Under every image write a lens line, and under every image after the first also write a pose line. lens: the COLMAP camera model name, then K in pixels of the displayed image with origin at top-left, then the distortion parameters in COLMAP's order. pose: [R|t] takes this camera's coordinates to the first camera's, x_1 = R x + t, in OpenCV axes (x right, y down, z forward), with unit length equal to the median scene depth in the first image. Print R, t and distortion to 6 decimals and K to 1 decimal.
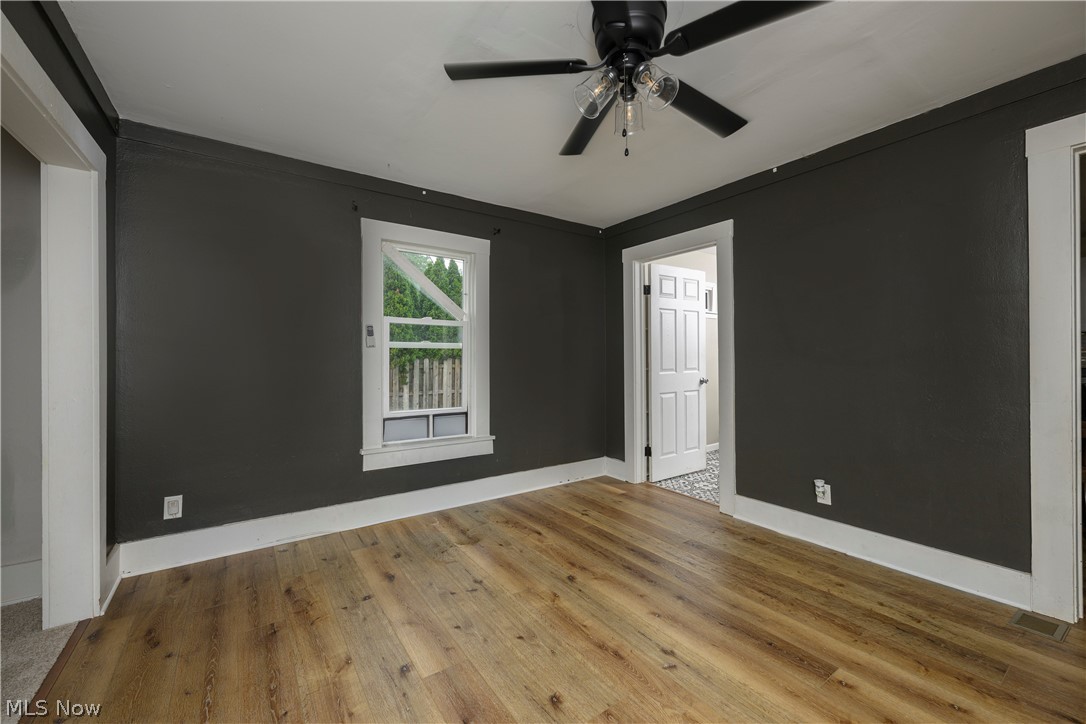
lens RADIAL K [[427.1, 0, 540.8], [0, 427.1, 359.7], [0, 0, 1]] dist [-0.000668, -0.000324]
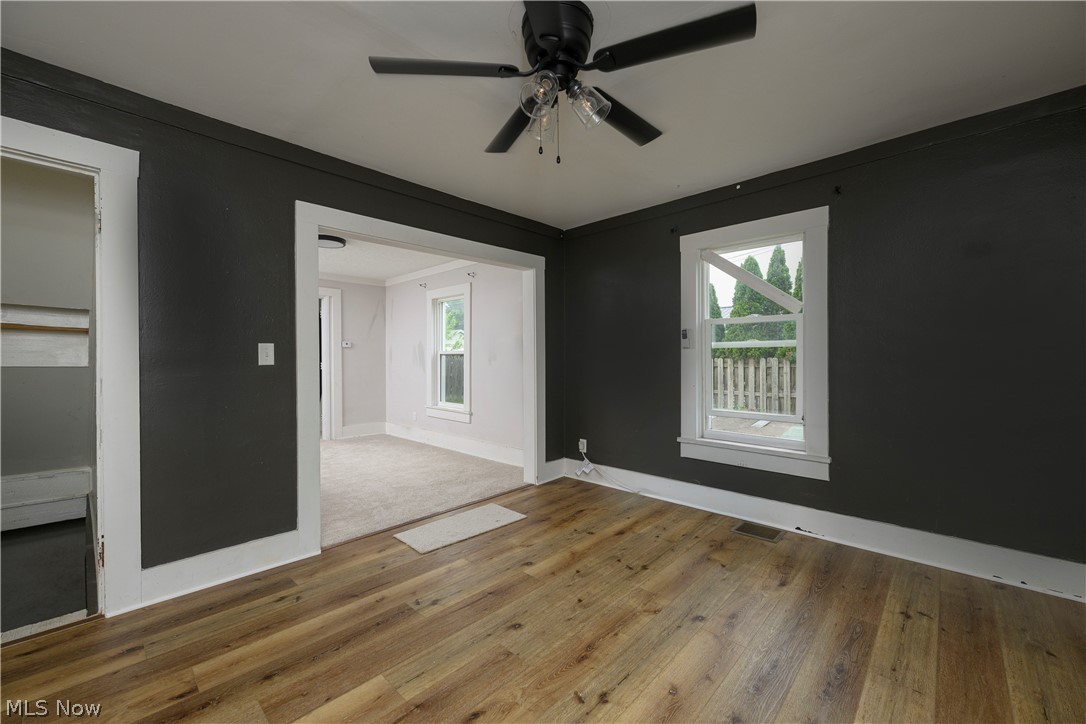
lens RADIAL K [[427.1, 0, 540.8], [0, 427.1, 359.7], [0, 0, 1]] dist [-0.000668, -0.000324]
pose [[0.203656, 0.003426, -0.979037, 0.868968], [-0.000083, 0.999994, 0.003482, -0.004572], [0.979043, -0.000628, 0.203655, 0.541440]]
